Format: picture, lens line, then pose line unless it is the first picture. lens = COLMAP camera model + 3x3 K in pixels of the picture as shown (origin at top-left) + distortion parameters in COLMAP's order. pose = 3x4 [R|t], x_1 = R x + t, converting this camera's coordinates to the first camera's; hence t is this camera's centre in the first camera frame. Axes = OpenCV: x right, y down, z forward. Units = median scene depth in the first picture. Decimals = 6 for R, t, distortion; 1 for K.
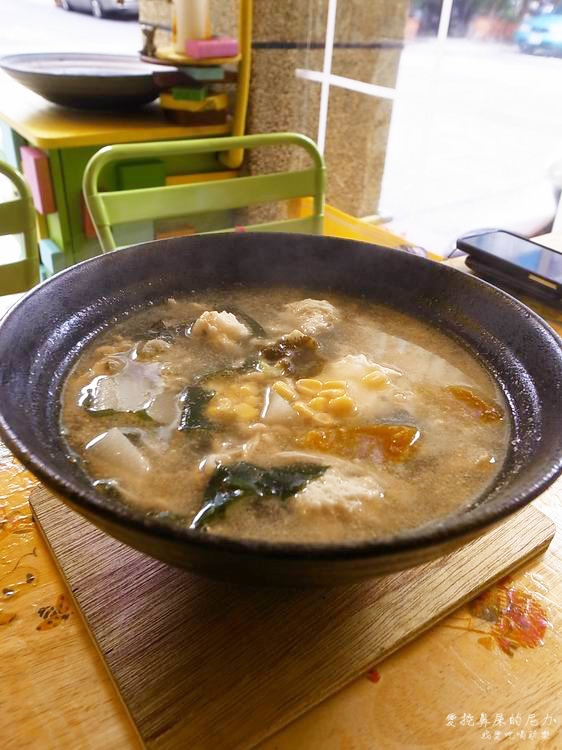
lens RADIAL K [[592.3, 0, 284.1], [0, 592.3, 373.9], [0, 0, 1]] dist [-0.005154, 0.001431]
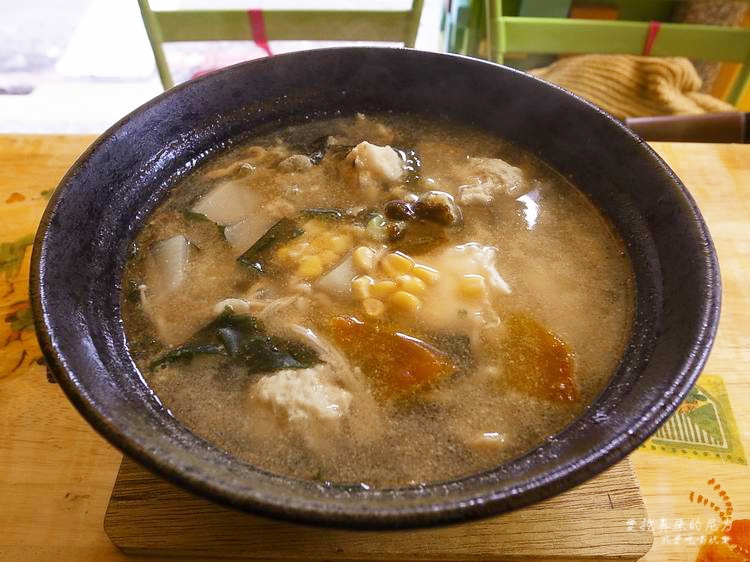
lens RADIAL K [[592.3, 0, 375.2], [0, 592.3, 279.6], [0, 0, 1]] dist [-0.005154, 0.001431]
pose [[0.821091, 0.394249, -0.412769, 0.417173], [-0.292503, 0.911599, 0.288842, -0.218827], [0.490155, -0.116430, 0.863824, 0.240137]]
